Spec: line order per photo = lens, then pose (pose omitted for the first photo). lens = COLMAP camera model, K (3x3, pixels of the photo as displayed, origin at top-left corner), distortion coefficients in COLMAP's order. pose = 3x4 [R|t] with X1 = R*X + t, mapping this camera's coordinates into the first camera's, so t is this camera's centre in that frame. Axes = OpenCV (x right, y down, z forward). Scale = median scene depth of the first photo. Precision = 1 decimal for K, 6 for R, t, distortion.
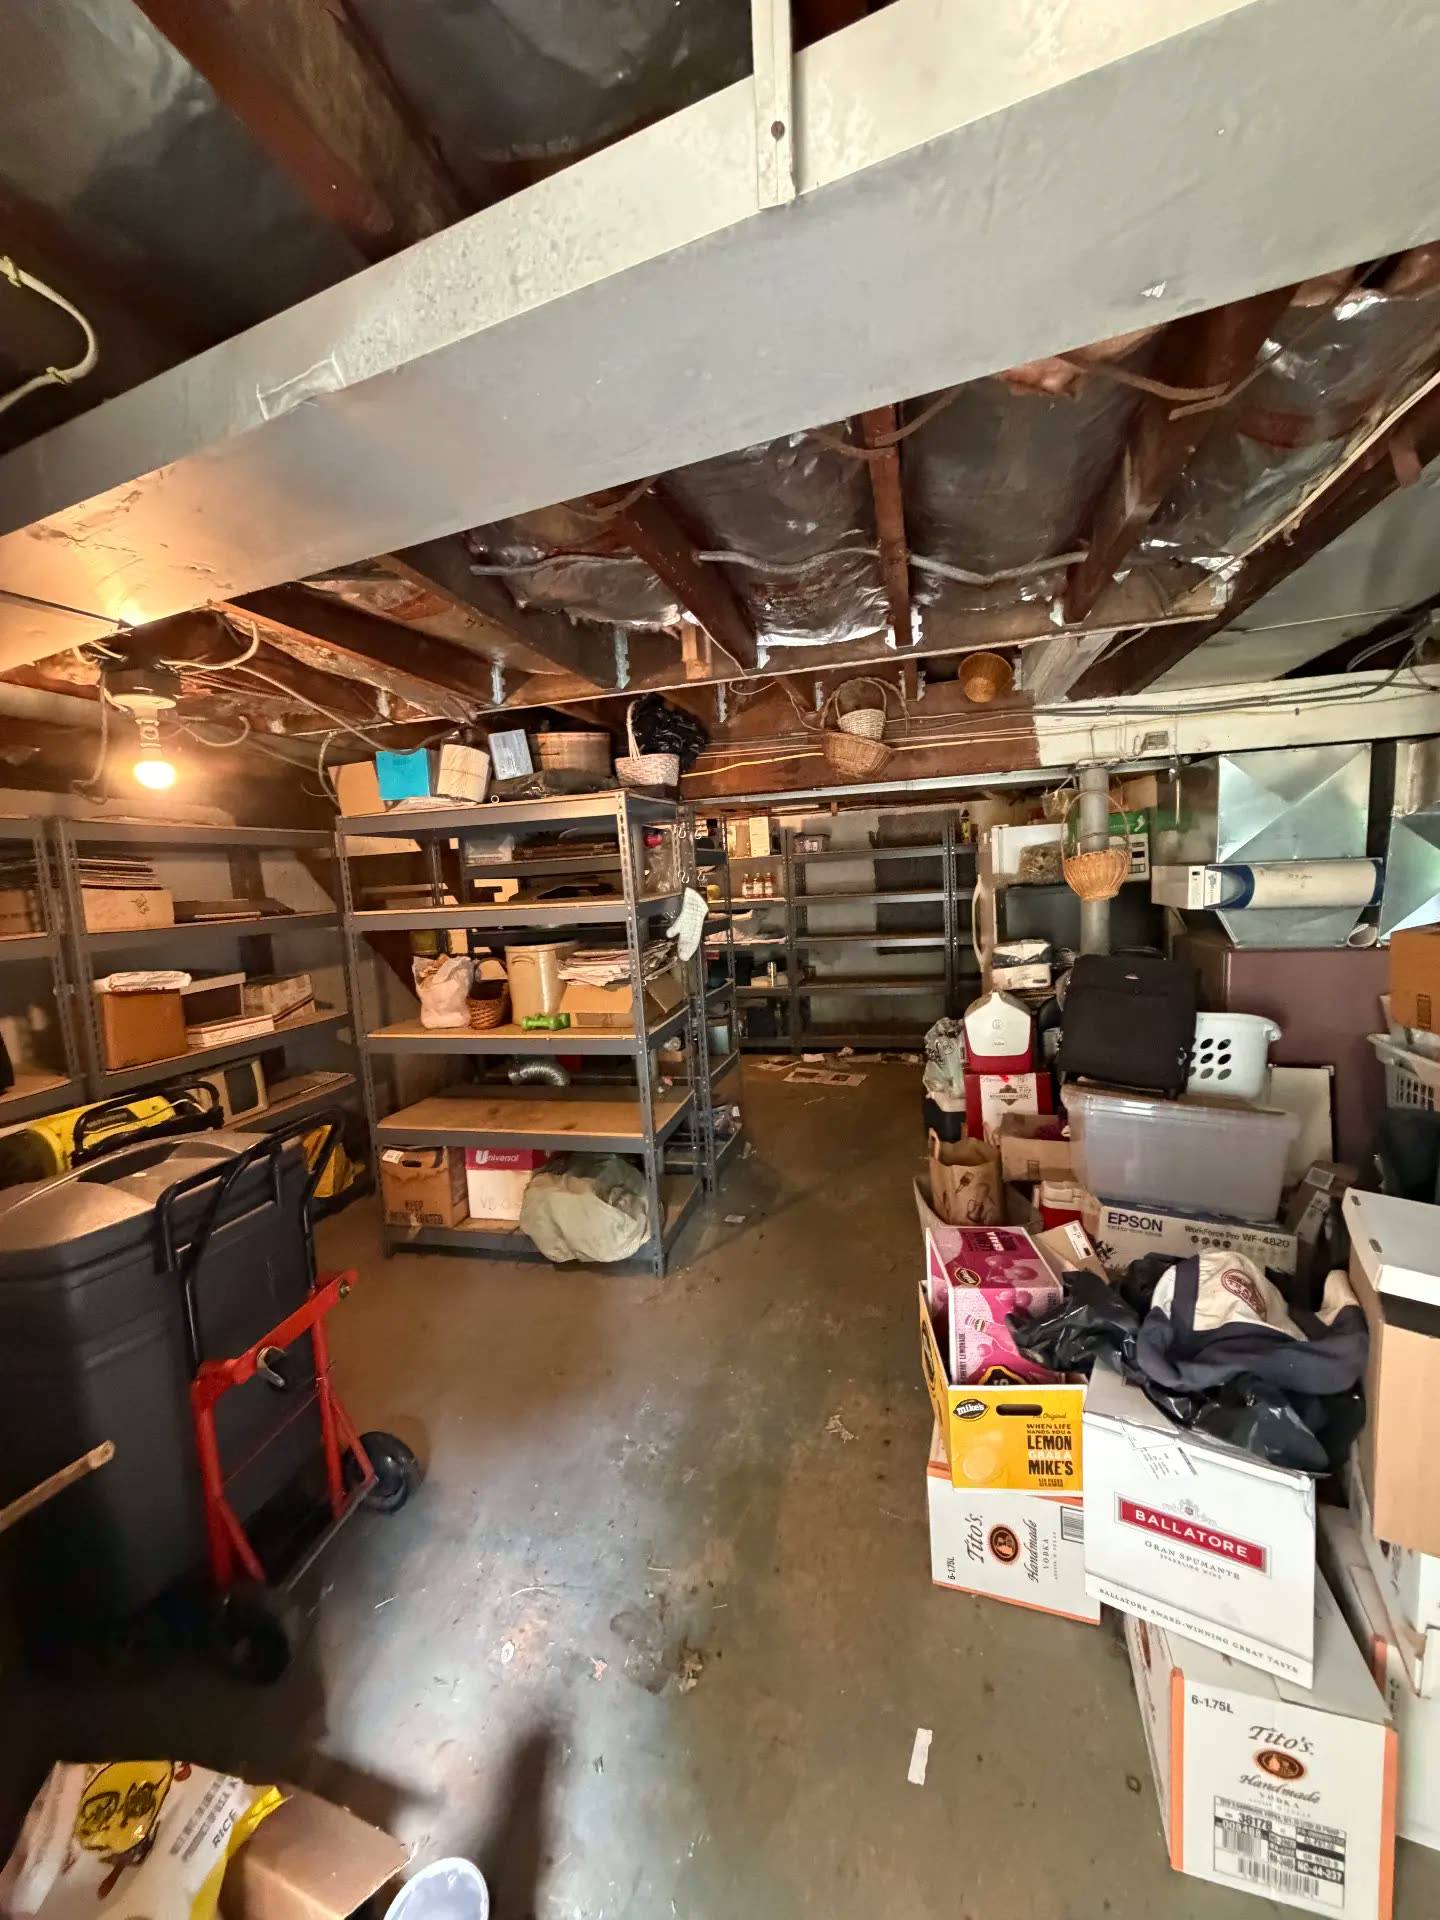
lens RADIAL K [[768.0, 0, 724.2], [0, 768.0, 956.5], [0, 0, 1]] dist [0.002671, 0.000408]
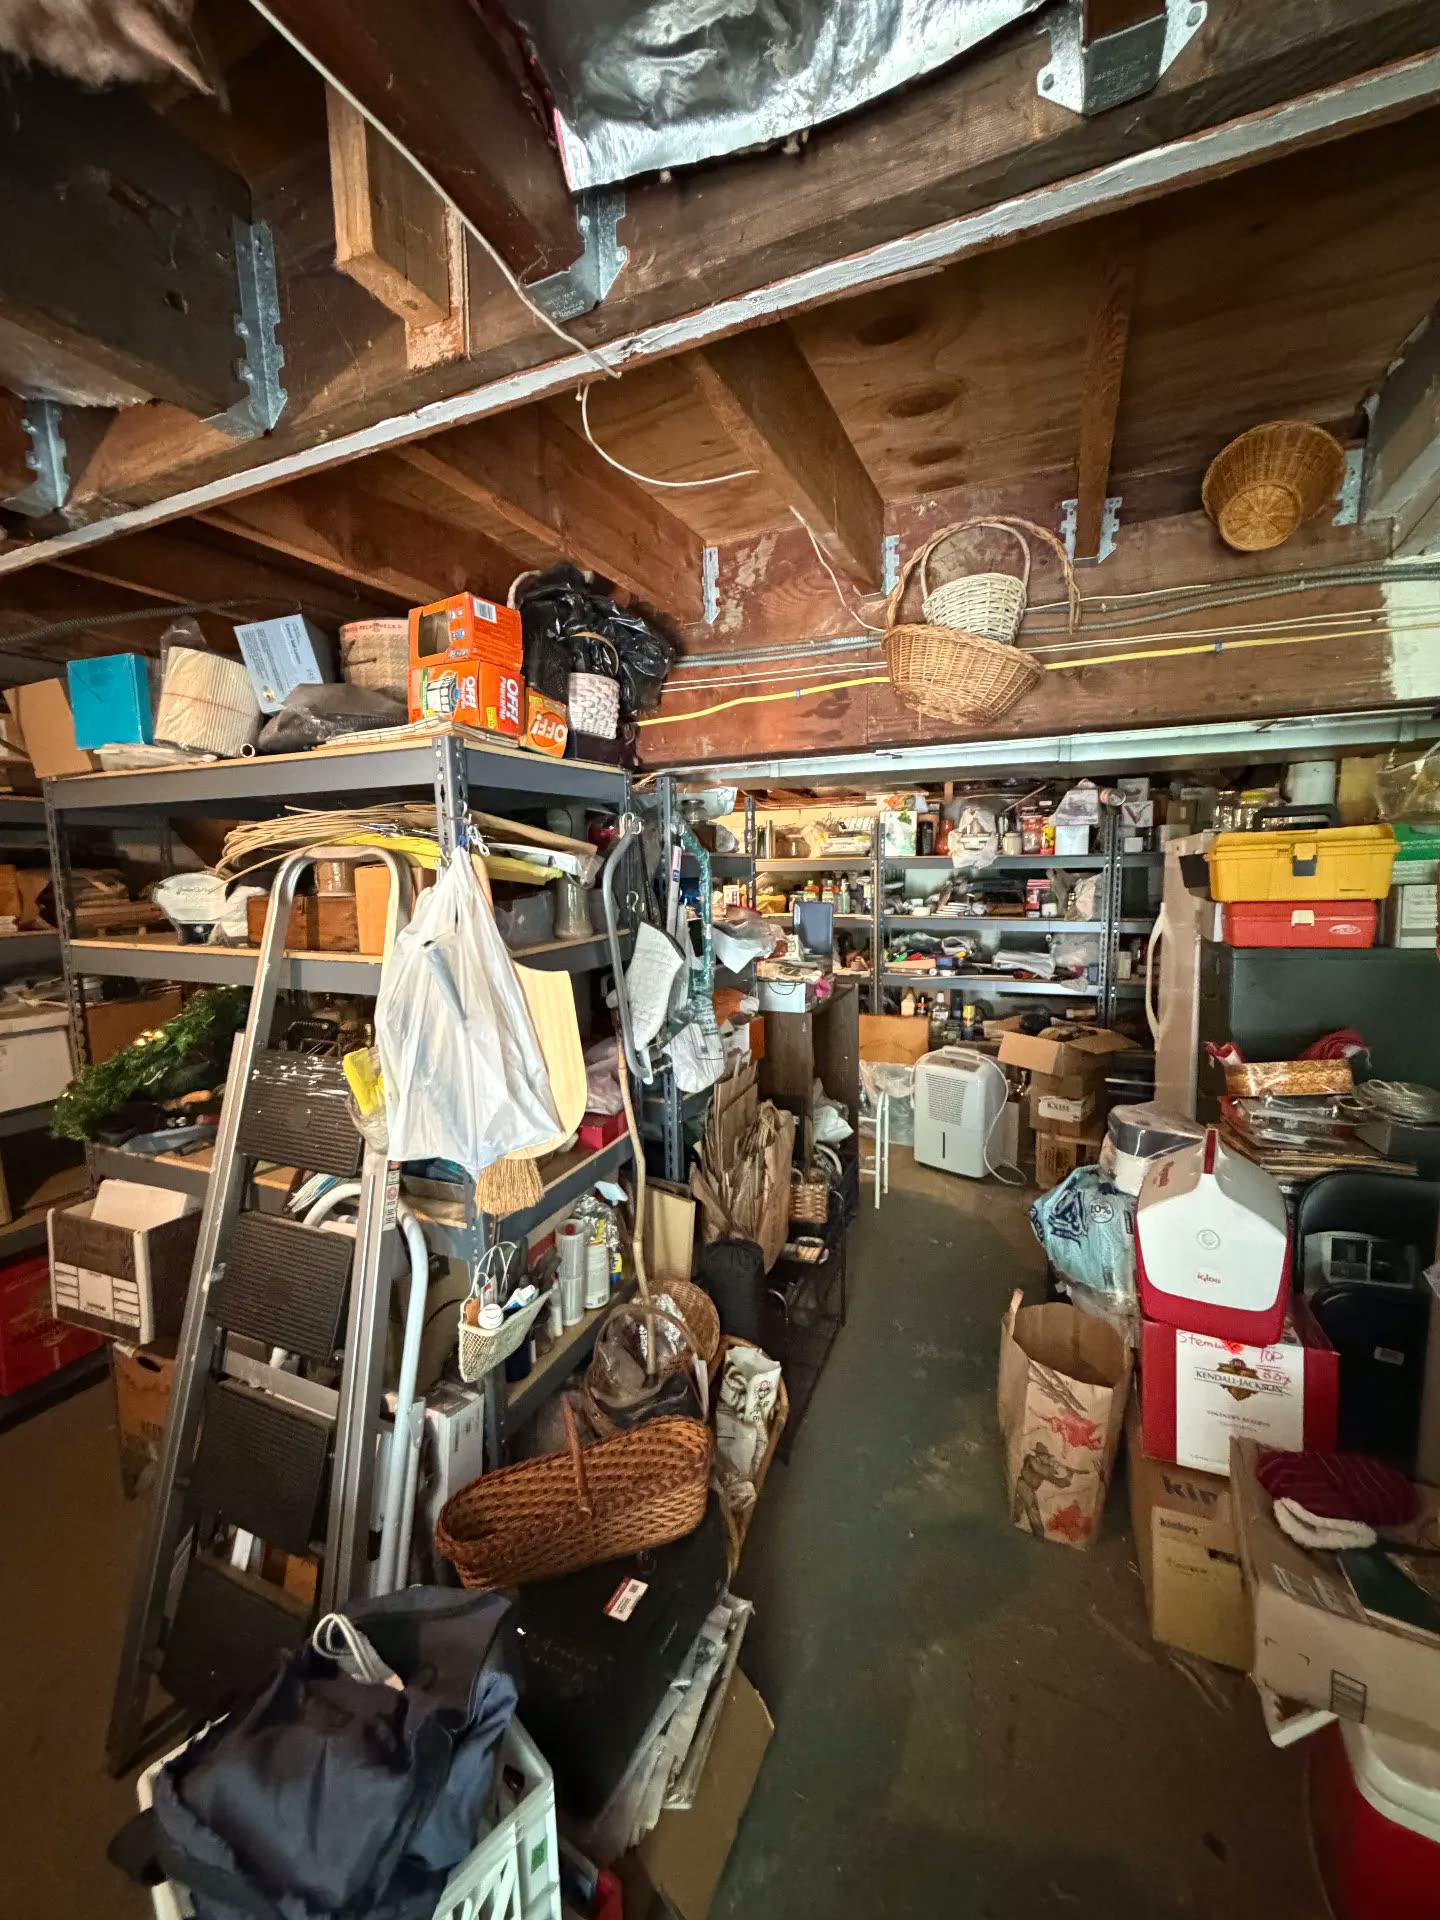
lens RADIAL K [[768.0, 0, 721.3], [0, 768.0, 958.4], [0, 0, 1]] dist [0.002671, 0.000408]
pose [[0.985588, 0.060559, -0.157951, 0.126364], [-0.057973, 0.998099, 0.020939, -0.096994], [0.158919, -0.011480, 0.987225, 0.557259]]
